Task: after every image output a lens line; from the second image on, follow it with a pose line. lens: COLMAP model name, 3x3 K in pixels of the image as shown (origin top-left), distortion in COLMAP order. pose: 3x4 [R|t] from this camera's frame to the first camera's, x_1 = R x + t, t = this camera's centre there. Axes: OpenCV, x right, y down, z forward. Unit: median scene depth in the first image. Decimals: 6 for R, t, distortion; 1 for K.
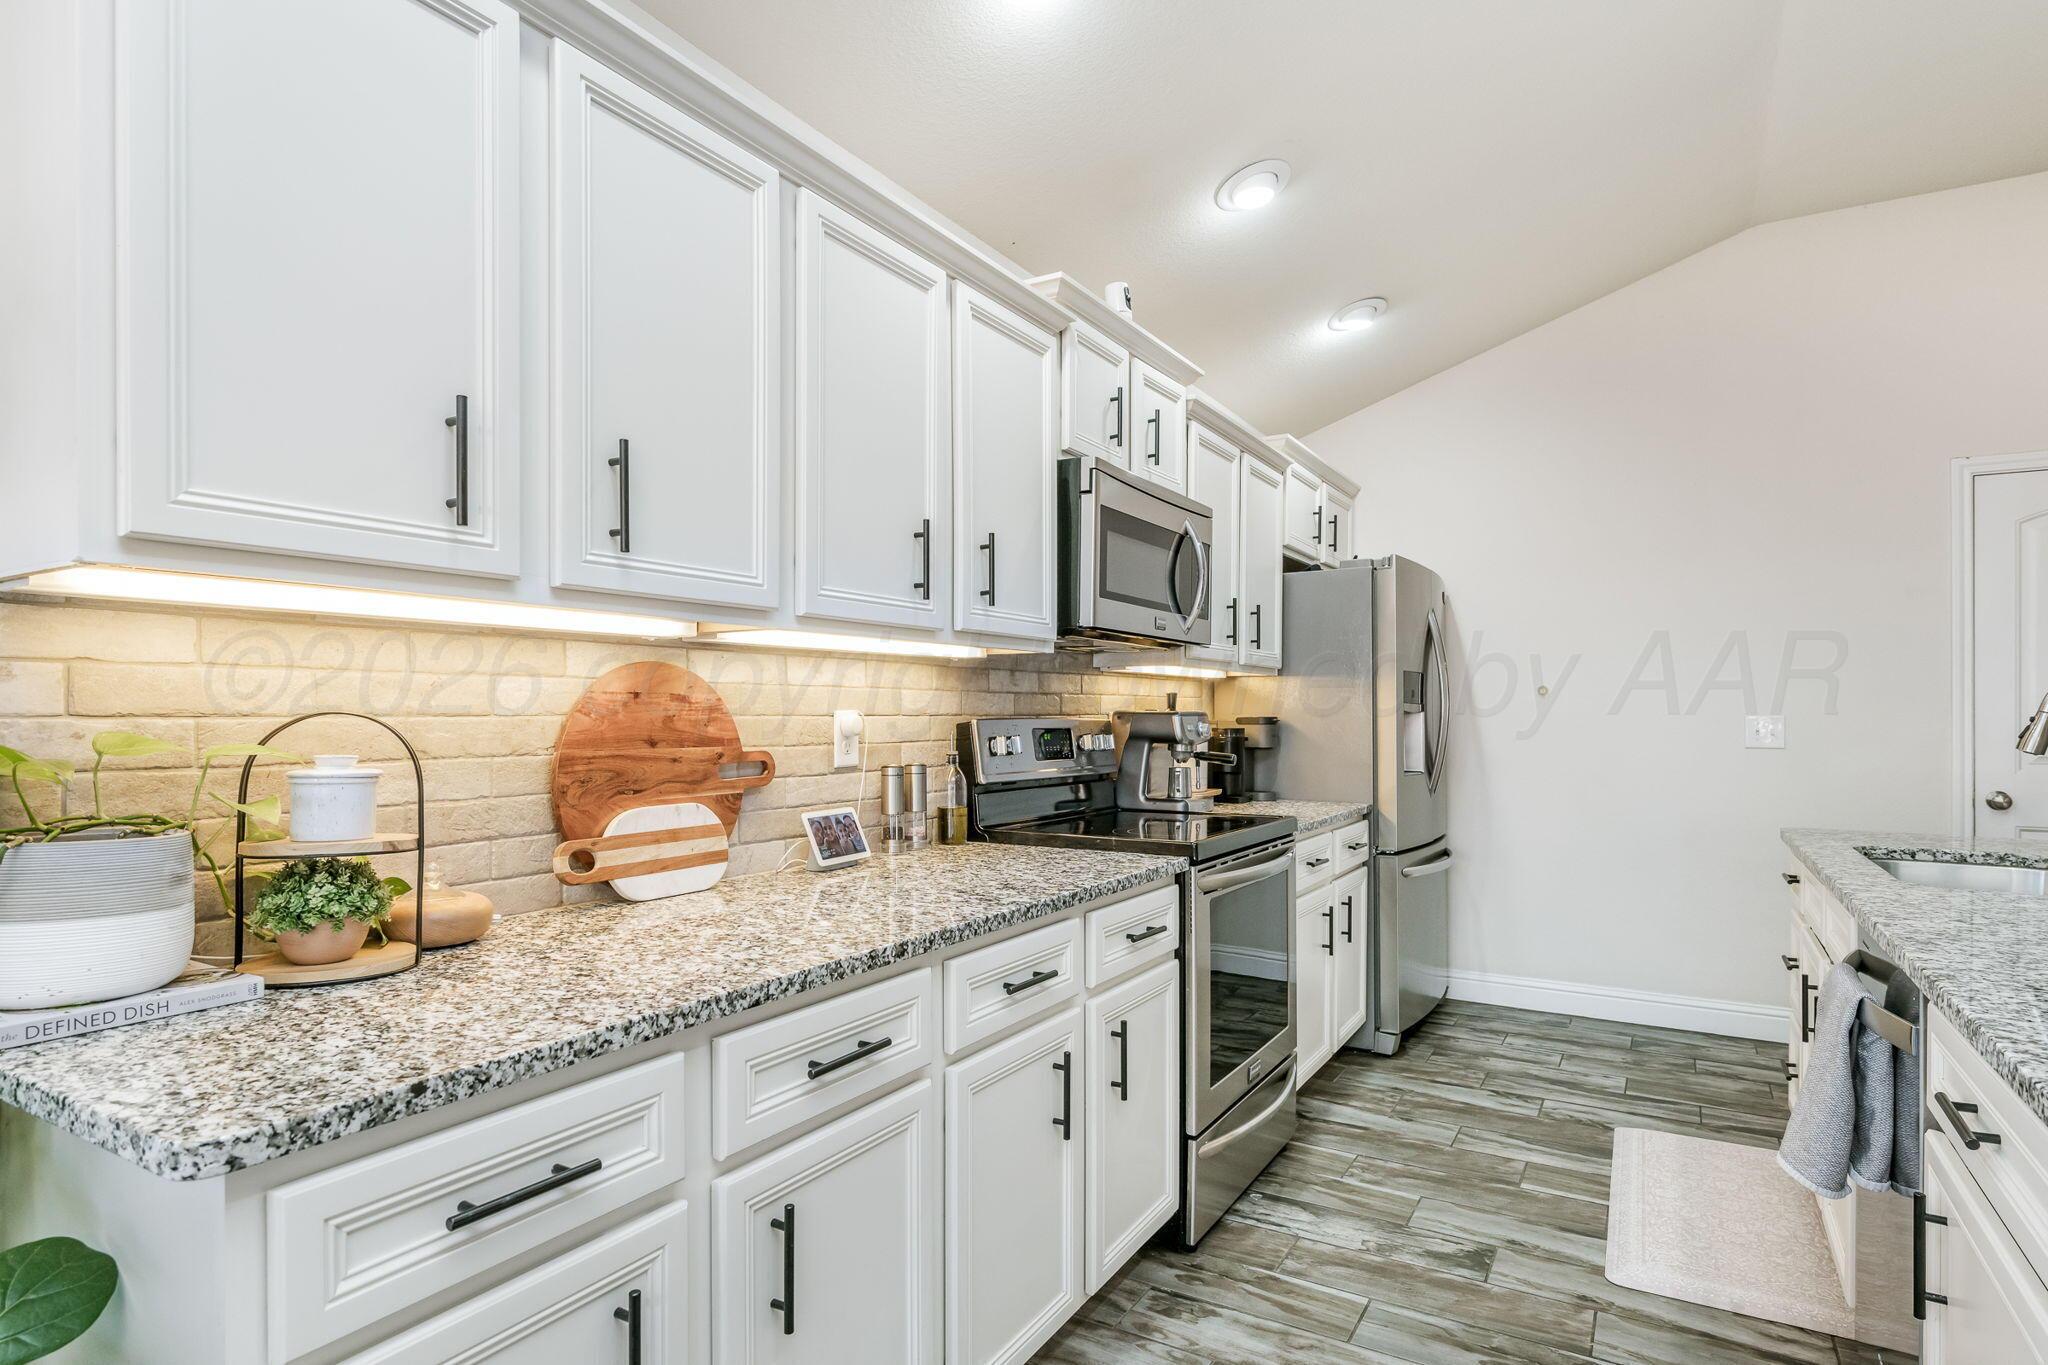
lens RADIAL K [[1073.0, 0, 1017.3], [0, 1073.0, 713.4], [0, 0, 1]] dist [0.001610, 0.000390]
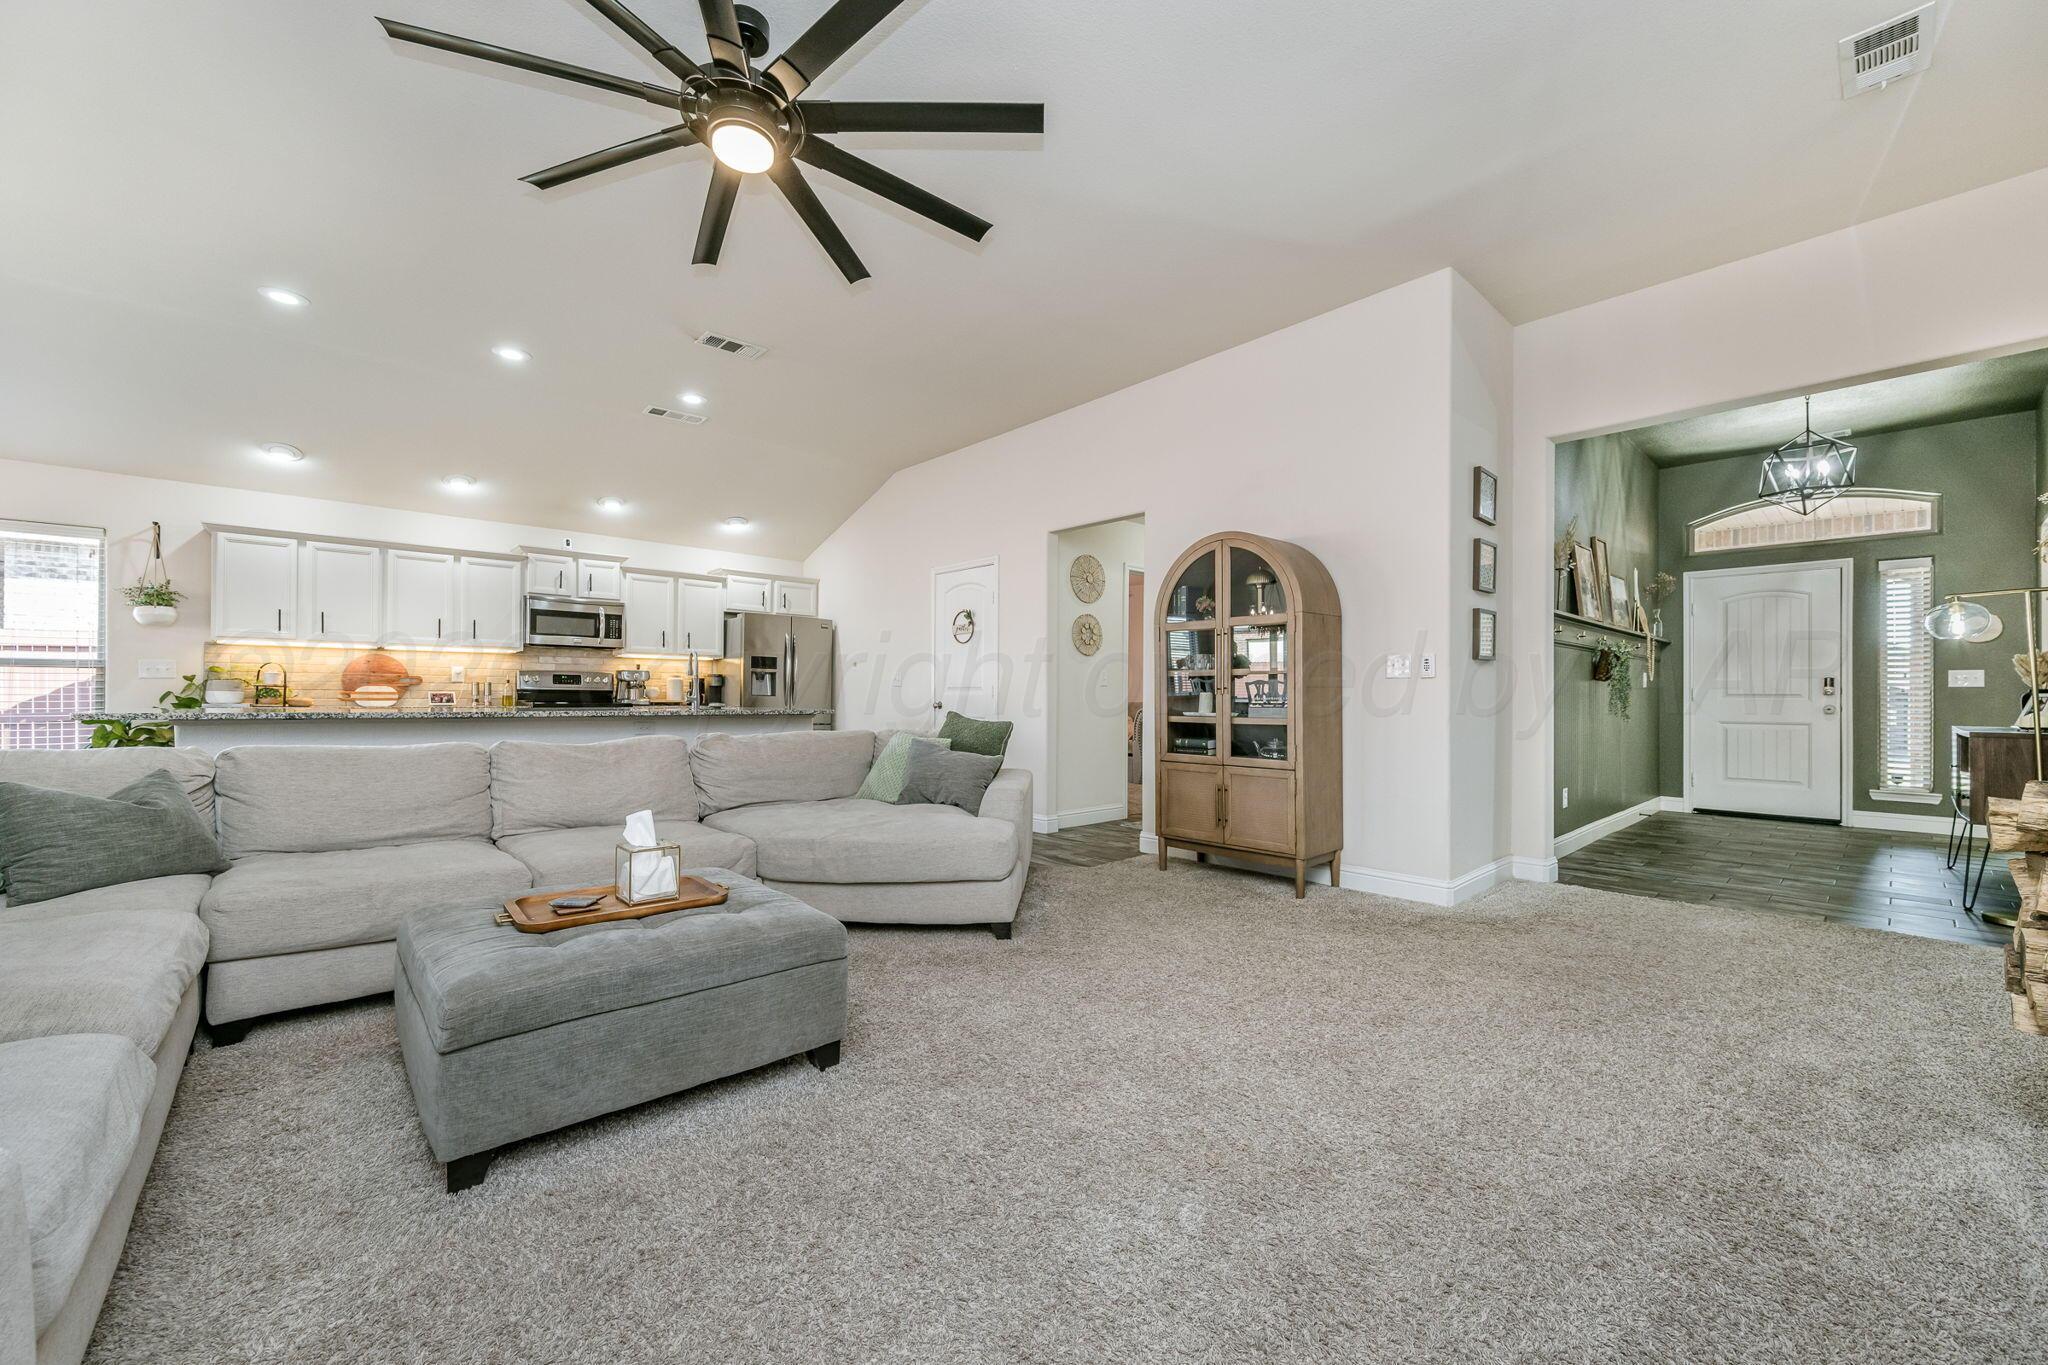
lens RADIAL K [[808.0, 0, 1016.8], [0, 808.0, 687.7], [0, 0, 1]] dist [0.000857, 0.000041]
pose [[0.961024, -0.001207, -0.276462, 2.413337], [-0.003151, 0.999878, -0.015319, 0.103472], [0.276447, 0.015593, 0.960903, -1.133234]]
